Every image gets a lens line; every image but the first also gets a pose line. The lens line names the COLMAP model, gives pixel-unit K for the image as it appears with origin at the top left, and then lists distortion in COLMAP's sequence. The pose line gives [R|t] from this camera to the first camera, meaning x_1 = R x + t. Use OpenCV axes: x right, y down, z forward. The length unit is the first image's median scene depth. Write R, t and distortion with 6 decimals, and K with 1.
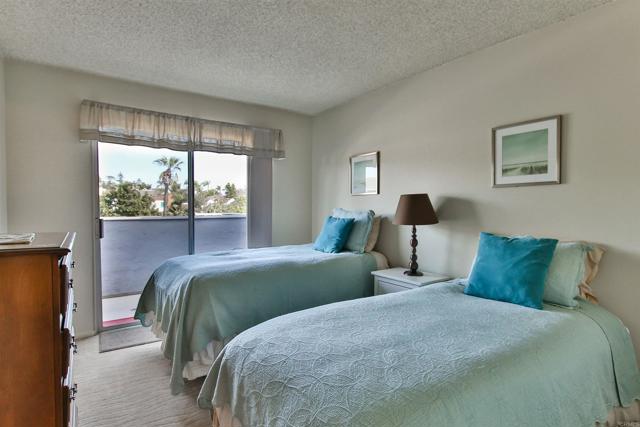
lens RADIAL K [[328.9, 0, 318.2], [0, 328.9, 220.9], [0, 0, 1]] dist [-0.011368, 0.001711]
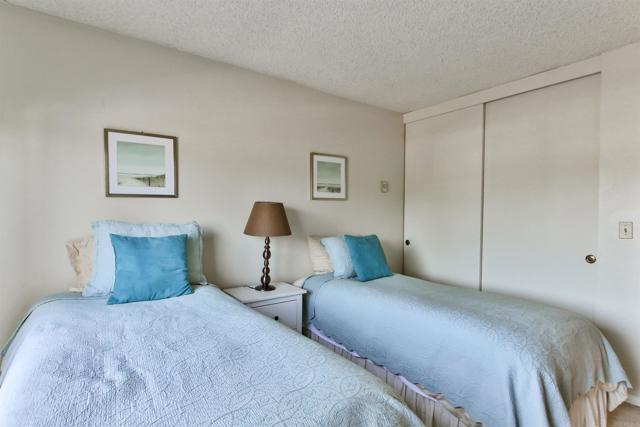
lens RADIAL K [[317.1, 0, 316.2], [0, 317.1, 220.1], [0, 0, 1]] dist [-0.010703, 0.000552]
pose [[0.013839, -0.010420, 0.999850, -0.679843], [0.053608, 0.998515, 0.009664, -0.036496], [-0.998466, 0.053466, 0.014377, 0.981359]]
